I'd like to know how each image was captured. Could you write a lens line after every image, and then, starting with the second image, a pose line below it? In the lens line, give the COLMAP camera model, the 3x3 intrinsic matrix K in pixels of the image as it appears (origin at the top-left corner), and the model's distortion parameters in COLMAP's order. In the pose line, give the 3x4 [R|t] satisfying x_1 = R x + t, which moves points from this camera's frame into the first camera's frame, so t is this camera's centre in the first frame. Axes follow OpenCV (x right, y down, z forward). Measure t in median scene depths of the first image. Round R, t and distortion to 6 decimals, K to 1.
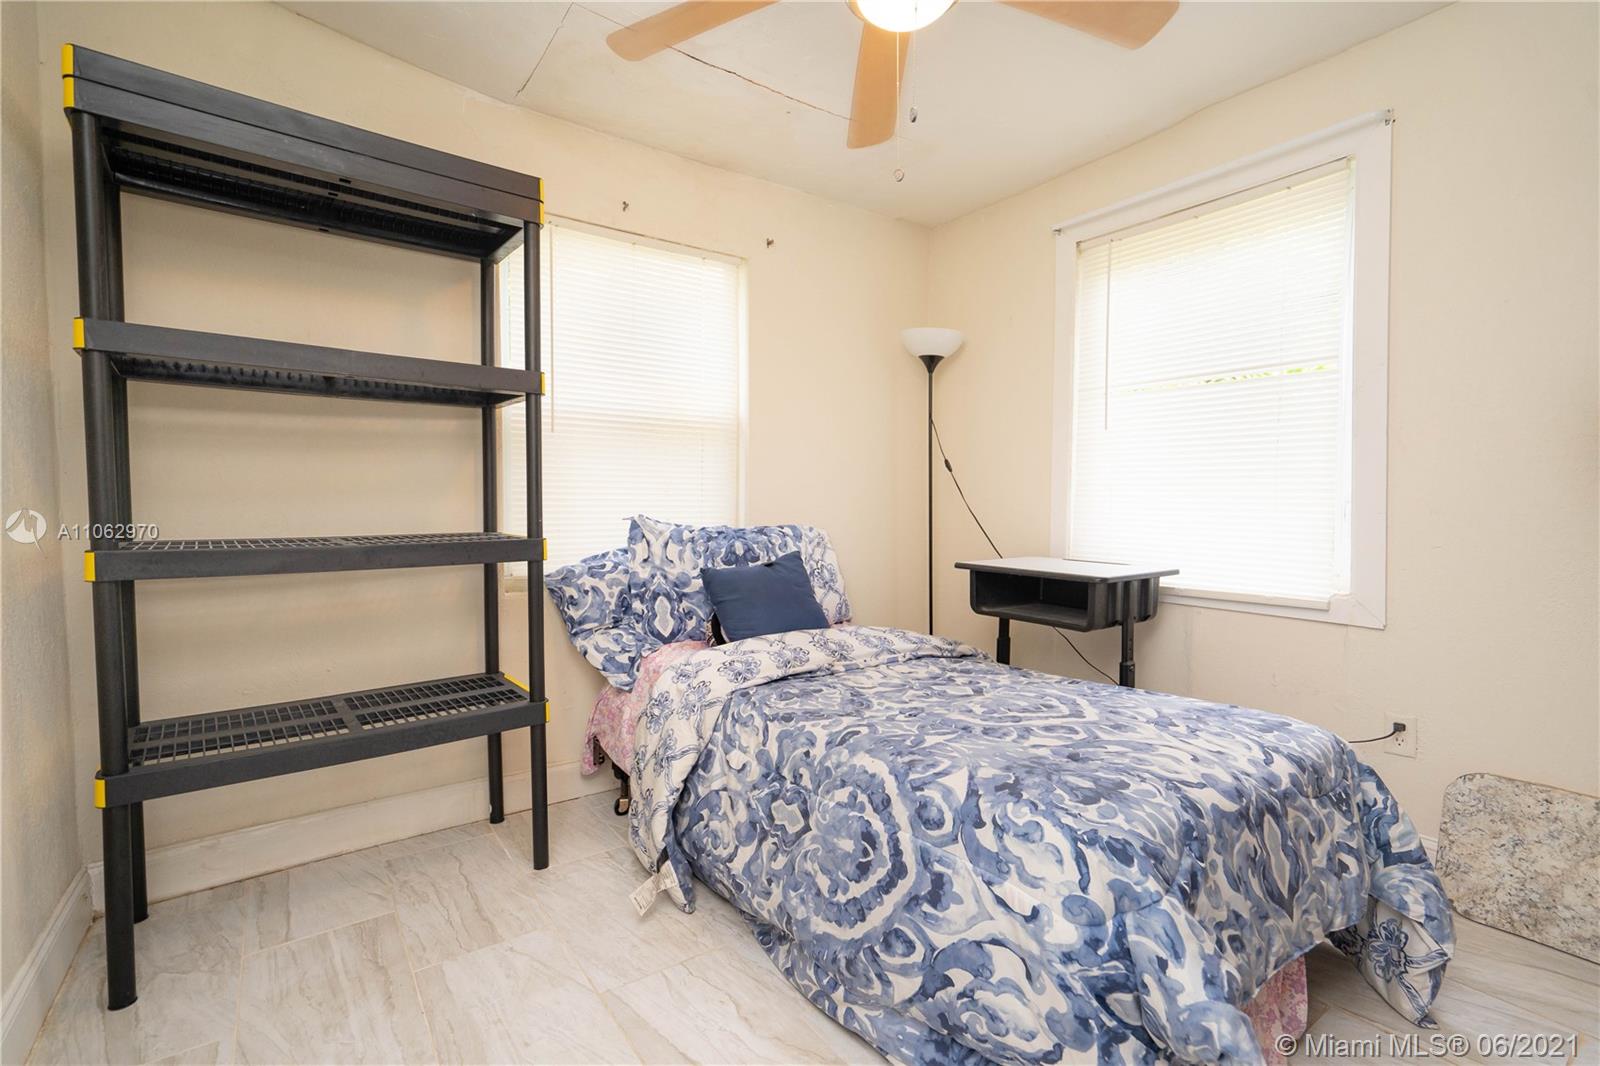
lens RADIAL K [[731.2, 0, 806.4], [0, 731.2, 529.2], [0, 0, 1]] dist [0.001193, 0.001109]
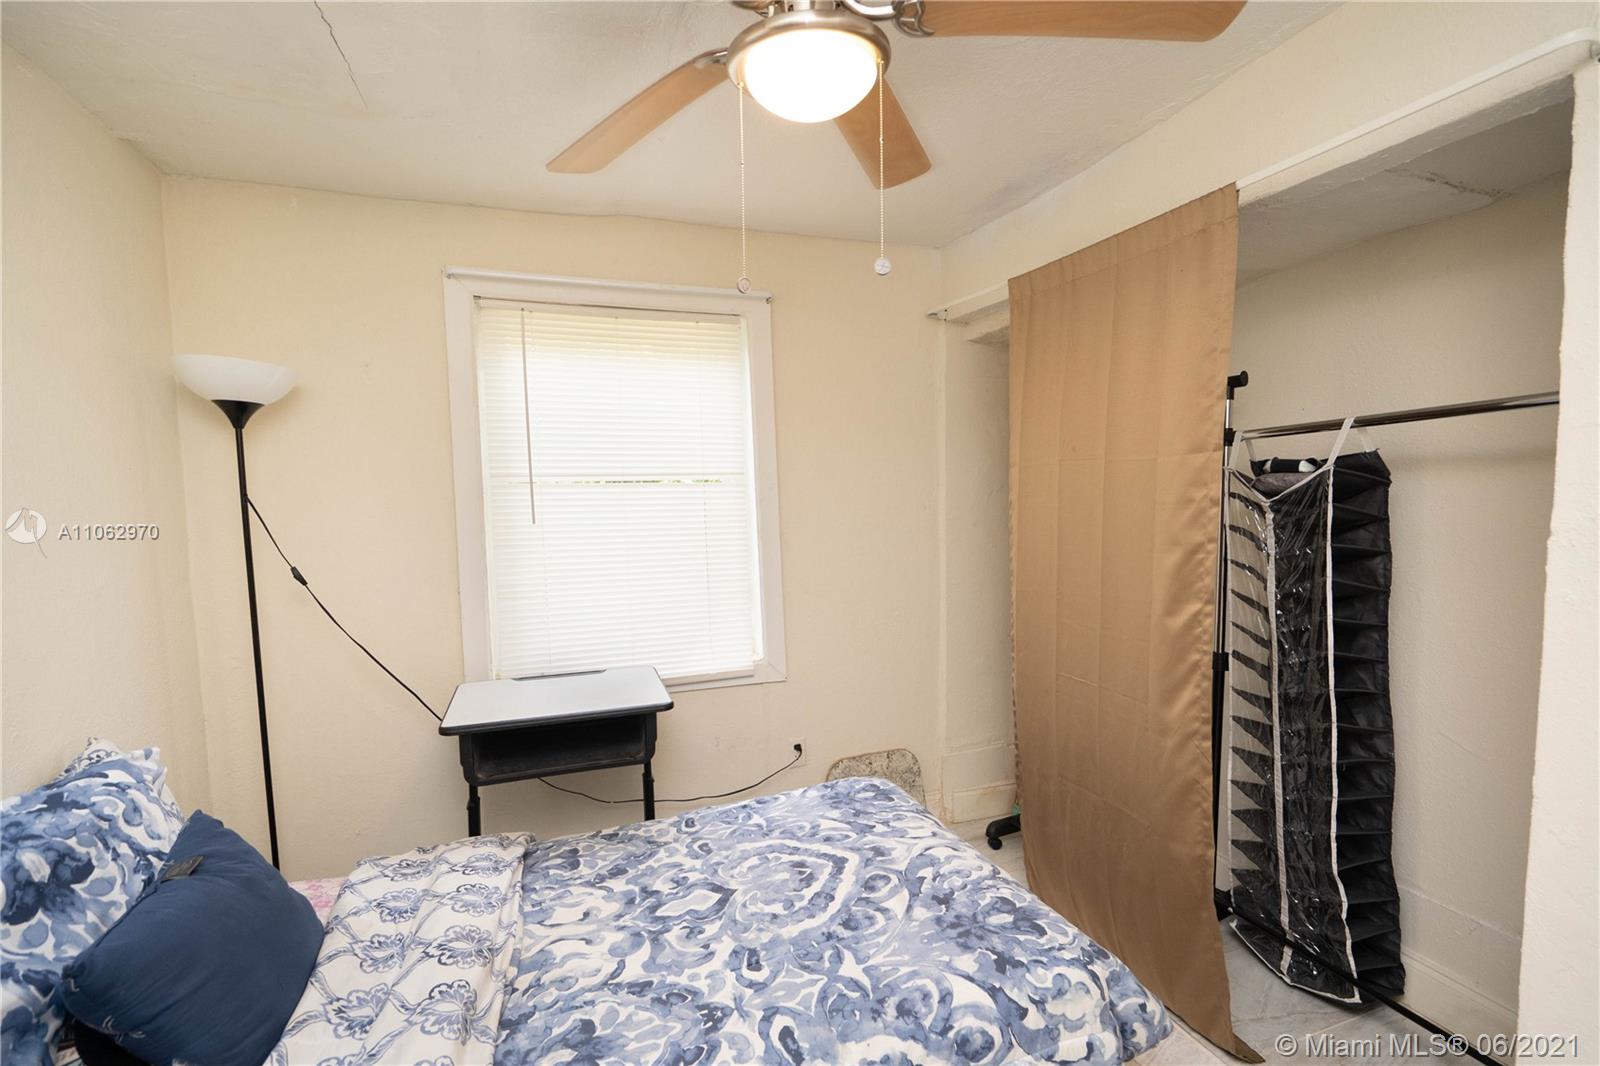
lens RADIAL K [[731.2, 0, 803.1], [0, 731.2, 533.3], [0, 0, 1]] dist [0.001193, 0.001109]
pose [[0.264206, -0.077739, 0.961328, -0.641277], [0.054704, 0.996350, 0.065537, -0.294565], [-0.962914, 0.035273, 0.267495, 0.801481]]
